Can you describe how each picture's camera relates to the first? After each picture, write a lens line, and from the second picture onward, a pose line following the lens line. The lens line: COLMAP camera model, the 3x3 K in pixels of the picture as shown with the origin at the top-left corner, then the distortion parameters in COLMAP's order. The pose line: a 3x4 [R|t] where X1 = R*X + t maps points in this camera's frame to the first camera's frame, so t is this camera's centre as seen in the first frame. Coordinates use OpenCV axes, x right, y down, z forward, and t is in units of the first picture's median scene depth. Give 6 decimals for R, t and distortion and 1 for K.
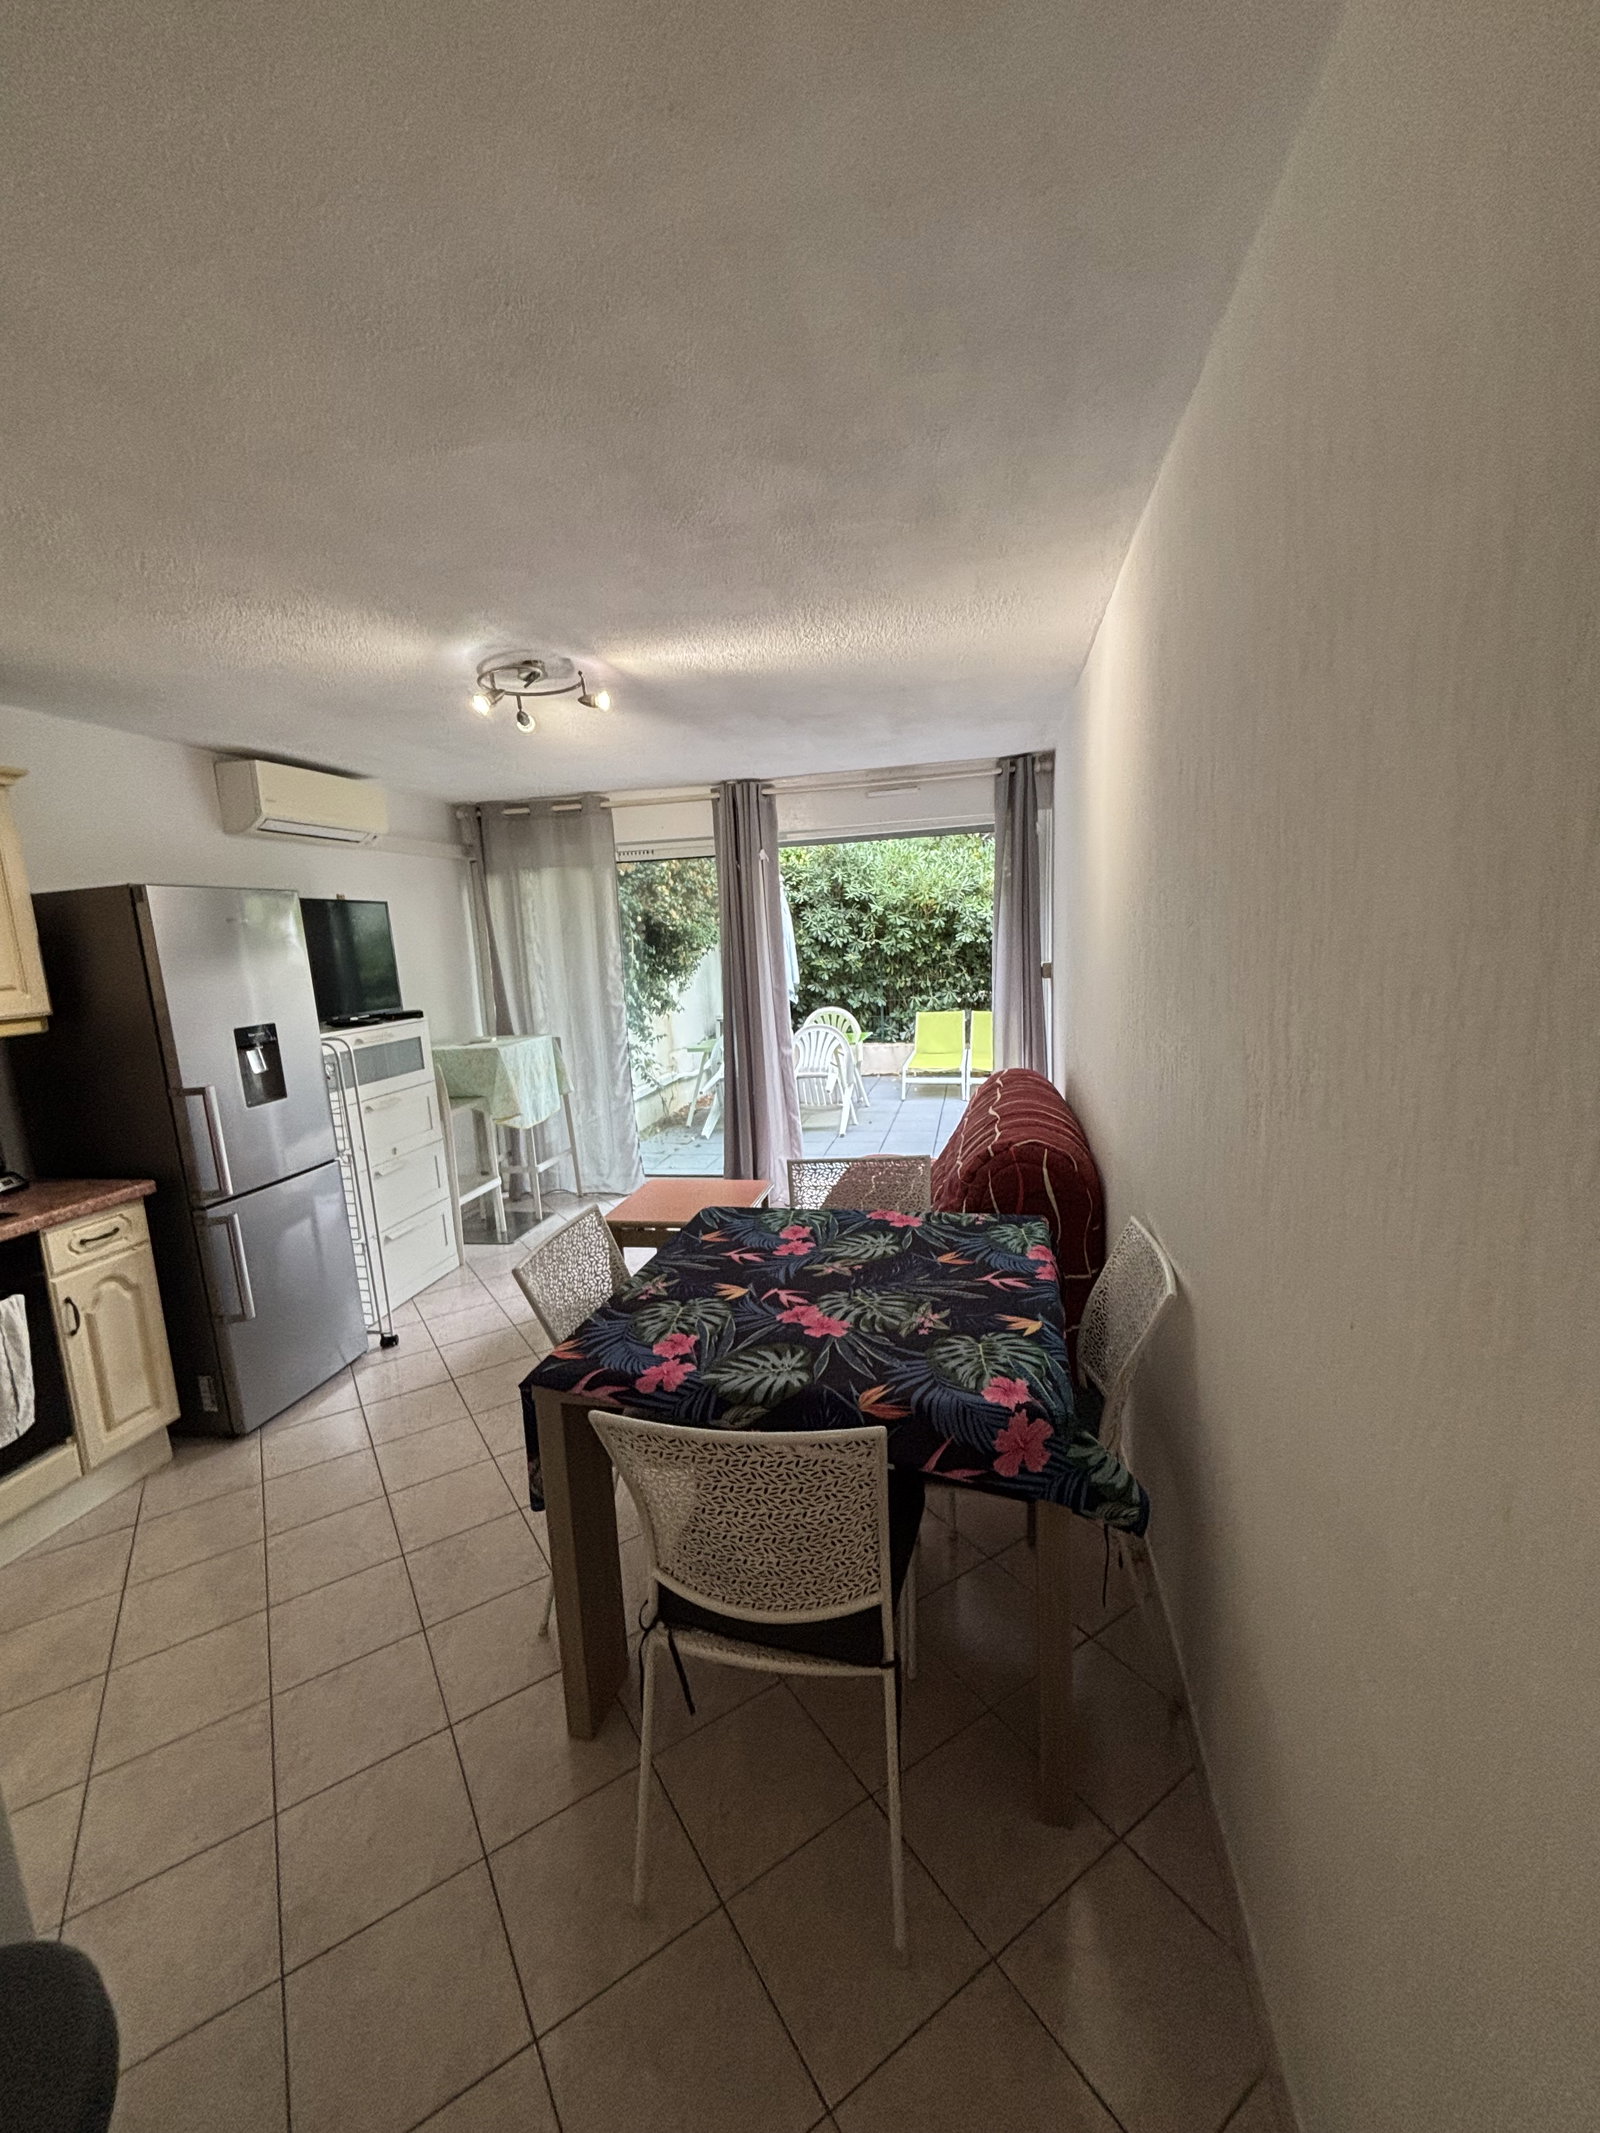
lens RADIAL K [[856.1, 0, 799.1], [0, 856.1, 1073.4], [0, 0, 1]] dist [0.001215, 0.000015]
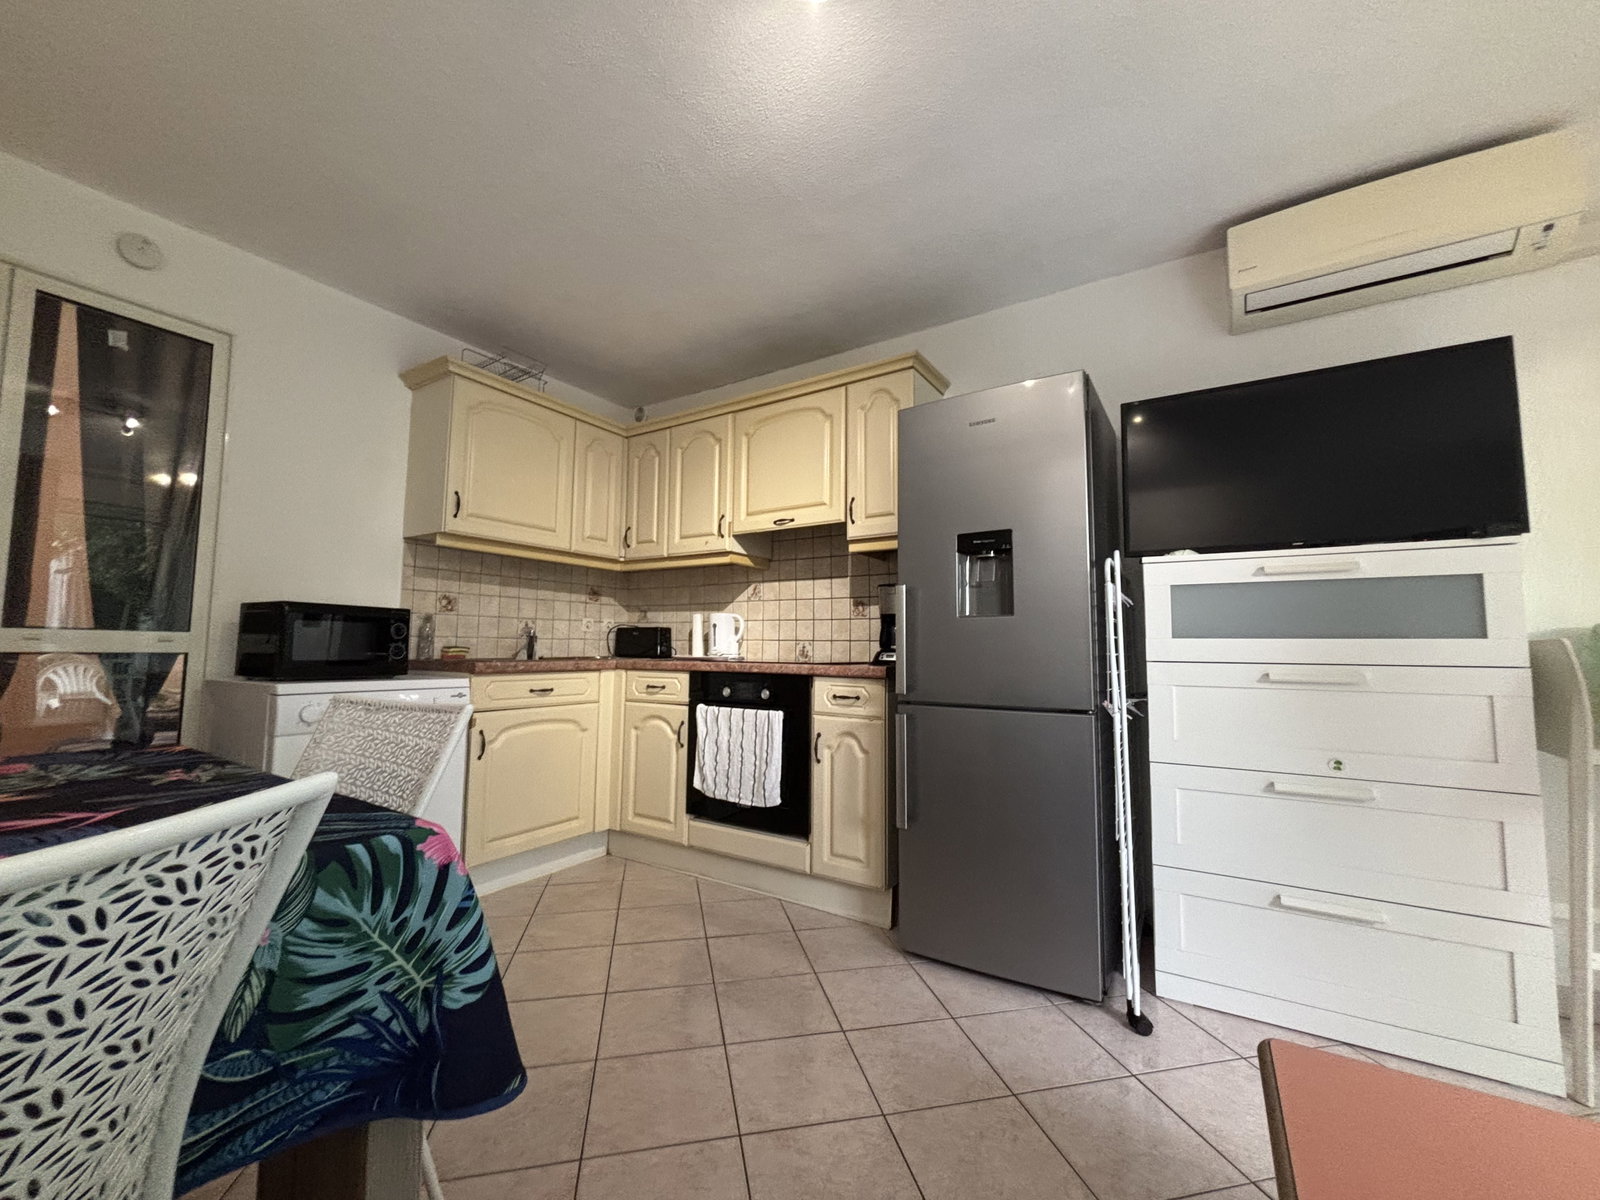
lens RADIAL K [[642.2, 0, 799.7], [0, 642.2, 598.7], [0, 0, 1]] dist [0.001215, 0.000015]
pose [[-0.345512, -0.028886, -0.937970, 0.099611], [-0.140281, 0.989885, 0.021189, 0.035091], [0.927870, 0.138900, -0.346070, 1.227199]]
